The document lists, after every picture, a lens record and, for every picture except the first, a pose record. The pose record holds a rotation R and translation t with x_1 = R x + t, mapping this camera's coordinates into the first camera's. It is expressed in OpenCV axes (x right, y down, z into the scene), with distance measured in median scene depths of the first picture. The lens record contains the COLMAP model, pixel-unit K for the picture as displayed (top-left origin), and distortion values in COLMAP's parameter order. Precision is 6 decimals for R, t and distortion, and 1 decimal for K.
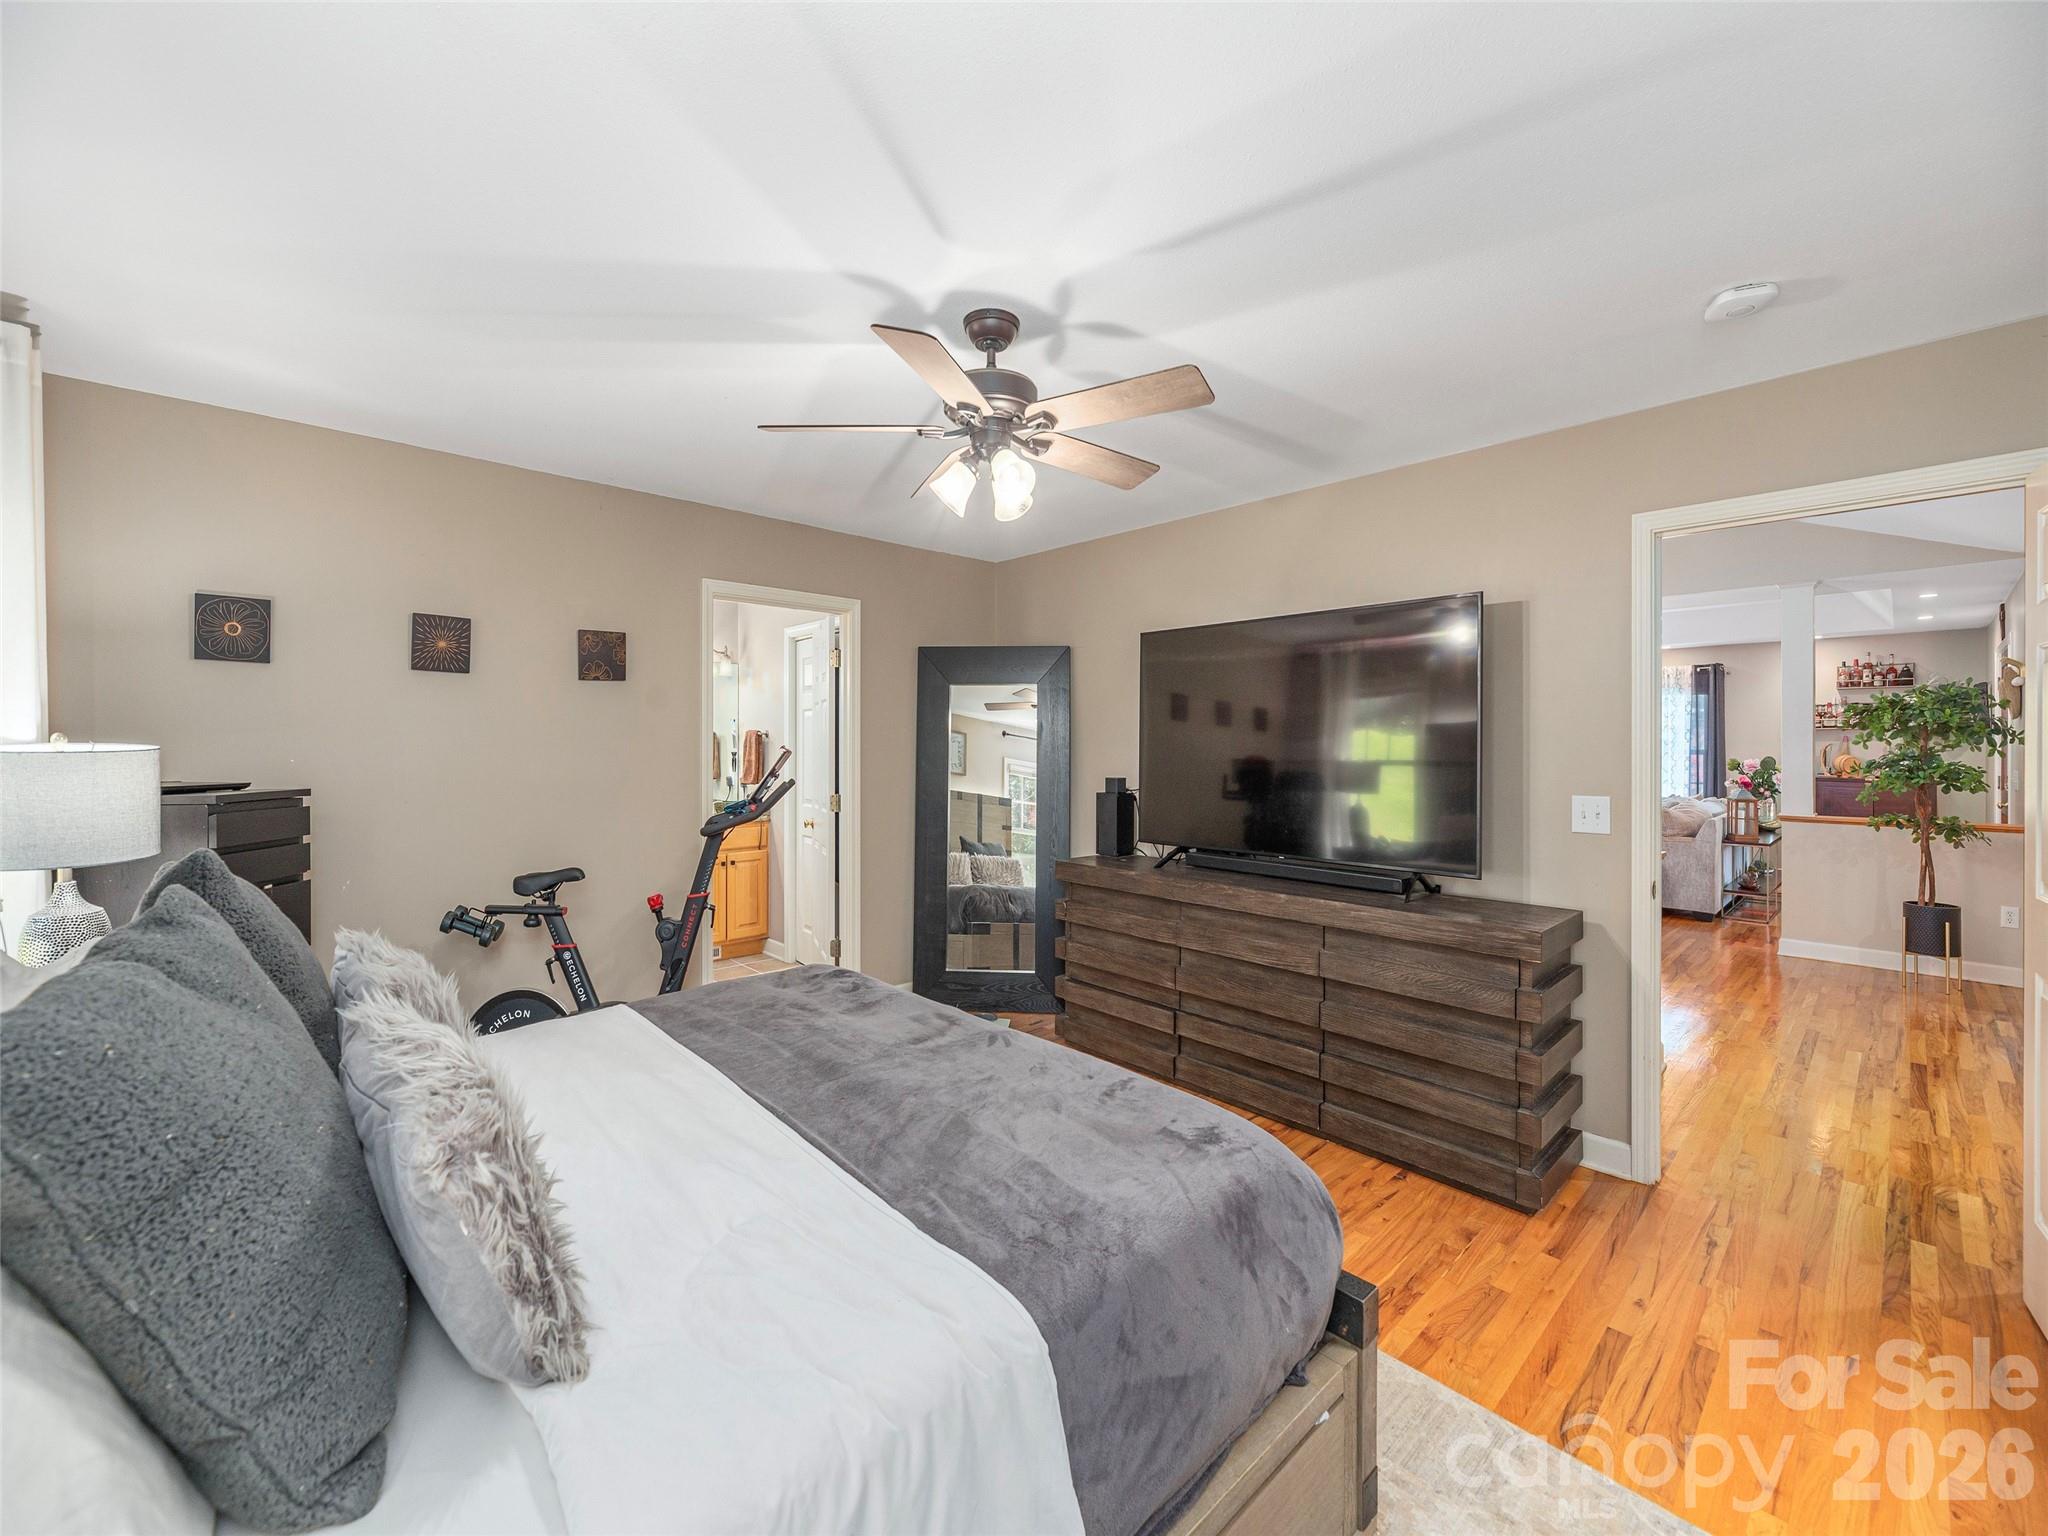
lens RADIAL K [[833.1, 0, 1075.7], [0, 833.1, 734.9], [0, 0, 1]] dist [-0.002234, 0.000036]
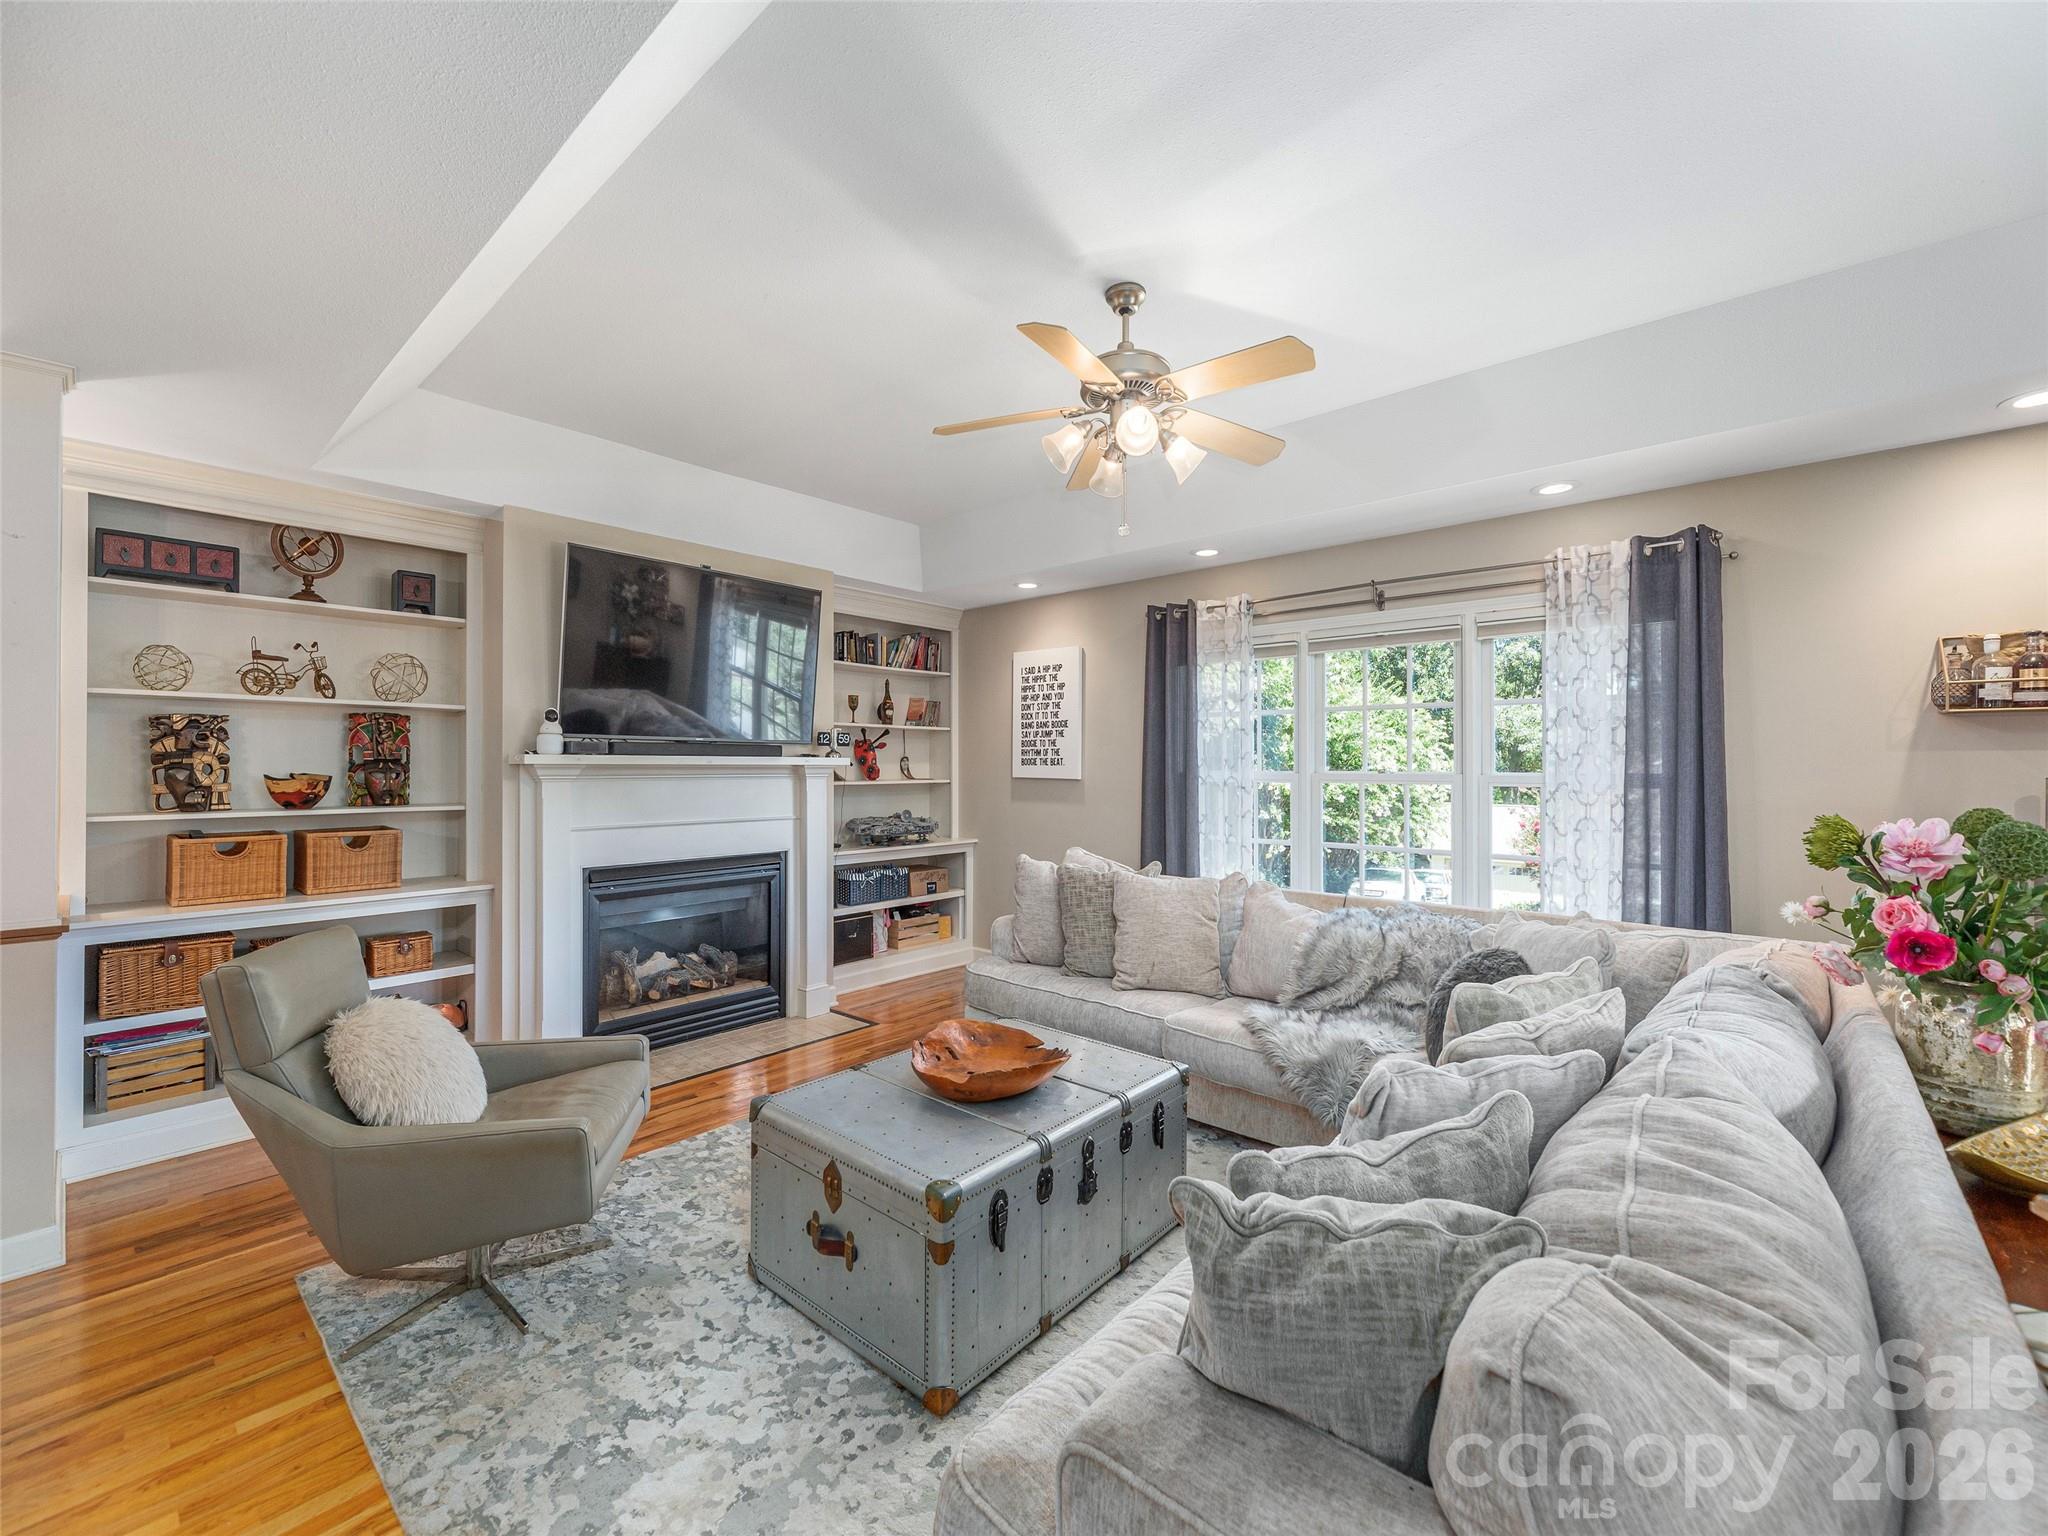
lens RADIAL K [[833.1, 0, 1030.4], [0, 833.1, 763.3], [0, 0, 1]] dist [-0.002234, 0.000036]
pose [[0.998657, -0.004208, 0.051640, 0.534251], [0.003709, 0.999945, 0.009767, 0.009217], [-0.051678, -0.009562, 0.998618, 0.754557]]
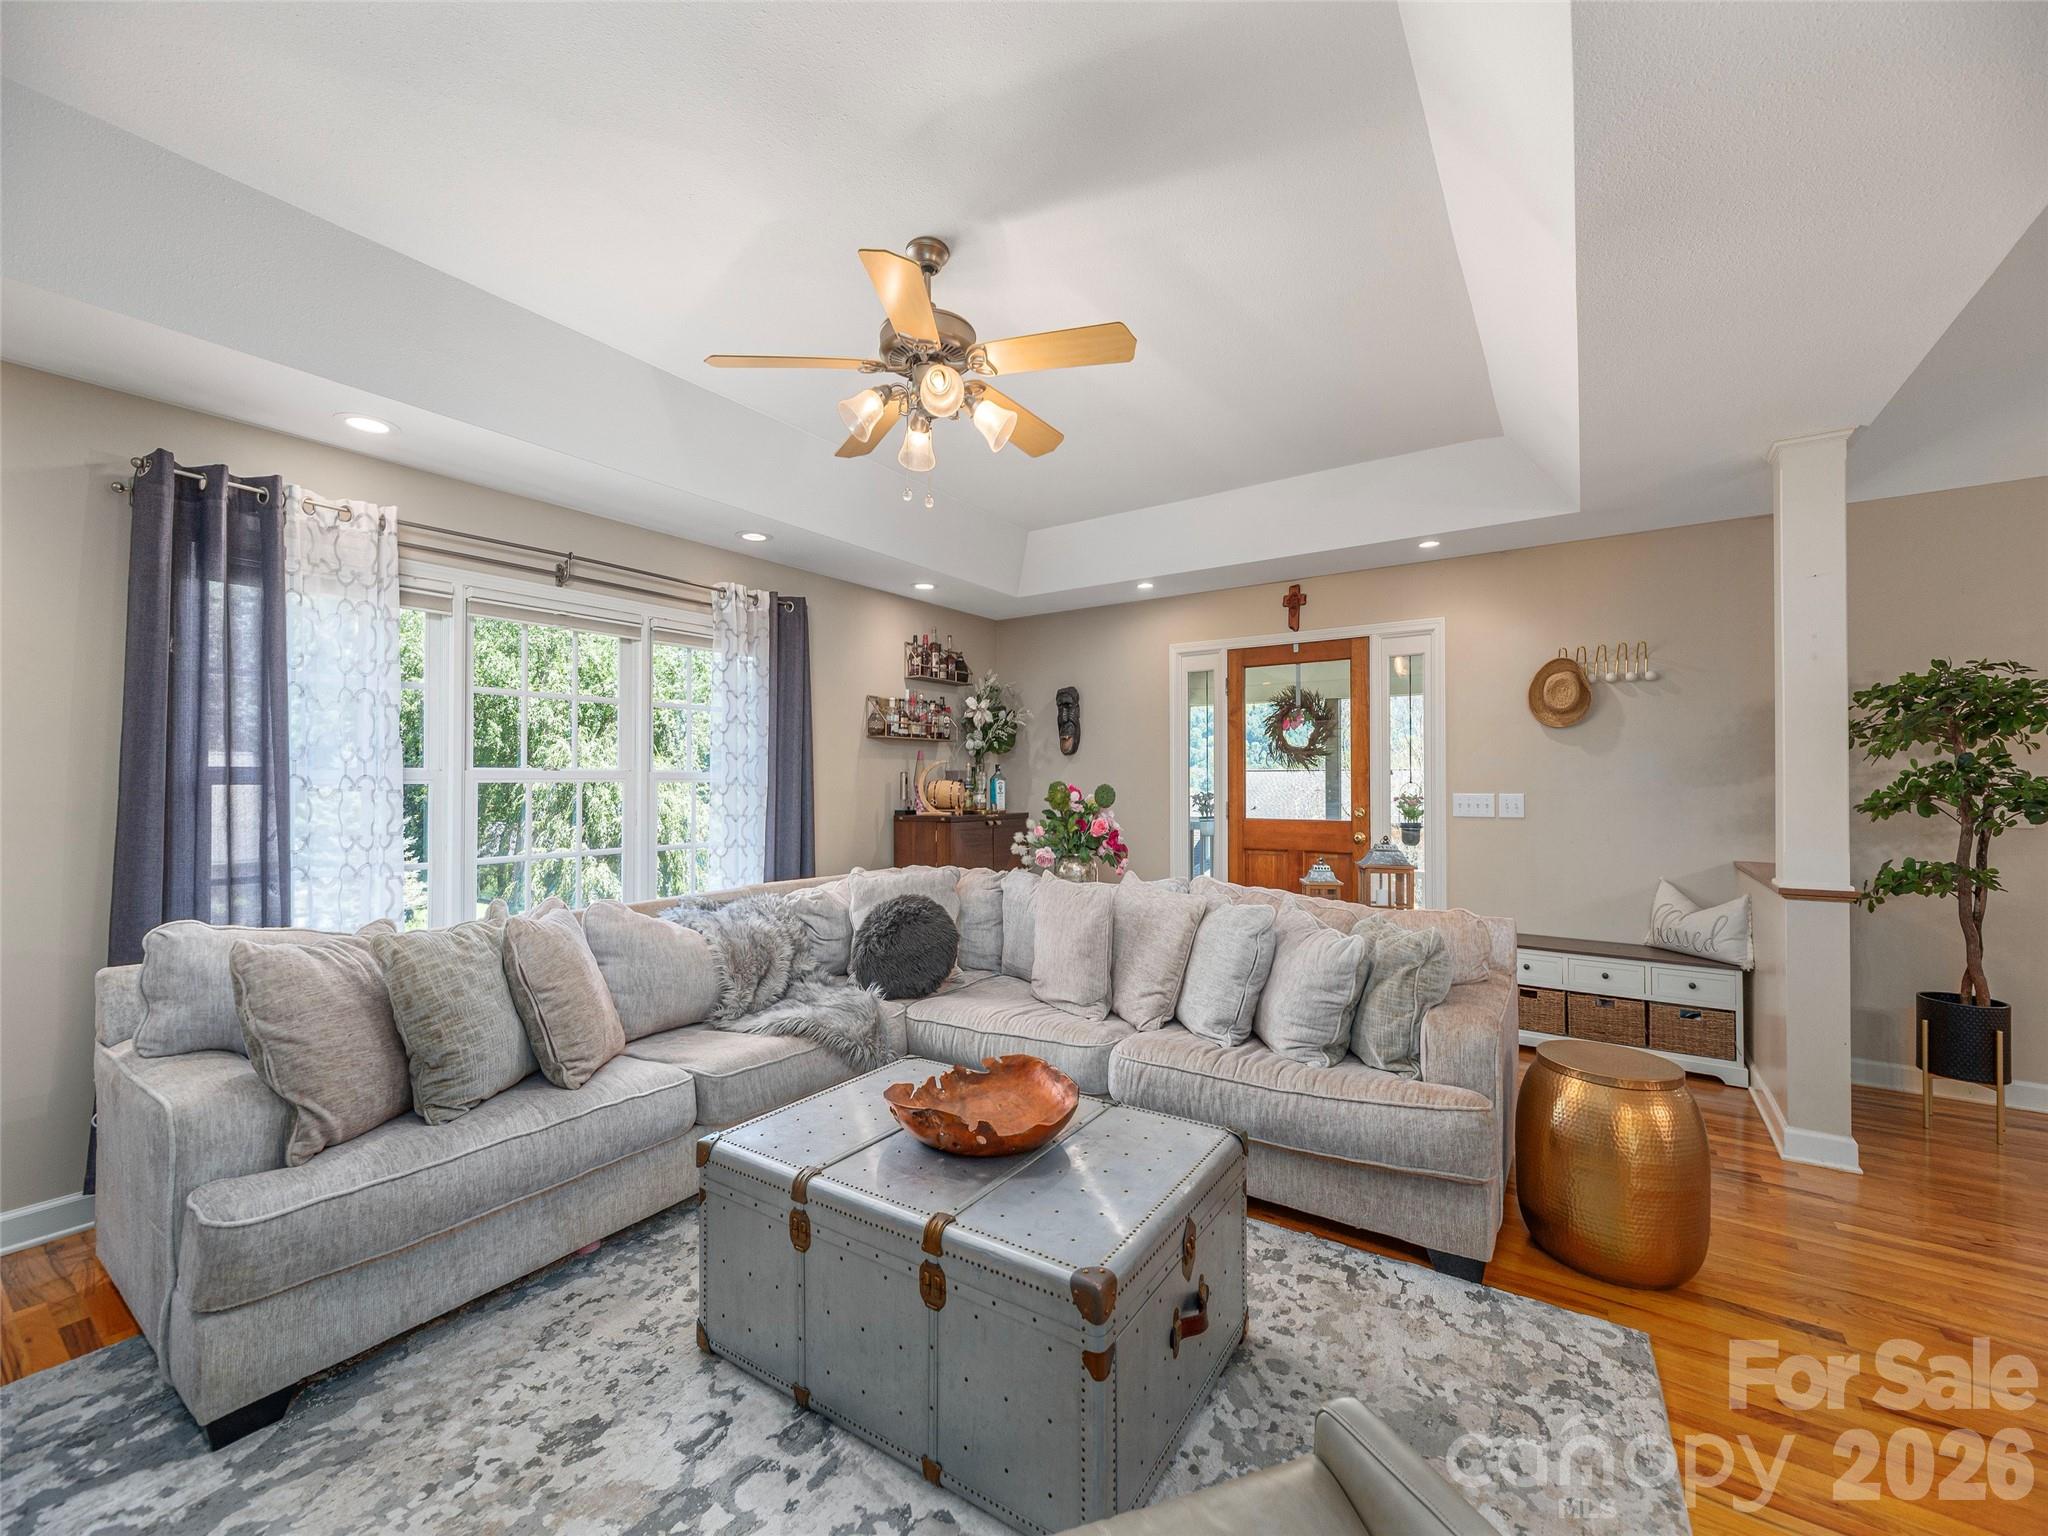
lens RADIAL K [[833.1, 0, 1021.9], [0, 833.1, 768.4], [0, 0, 1]] dist [-0.002234, 0.000036]
pose [[-0.171768, 0.008940, 0.985097, 0.292487], [-0.009101, 0.999902, -0.010661, 0.022023], [-0.985095, -0.010797, -0.171670, 1.080302]]
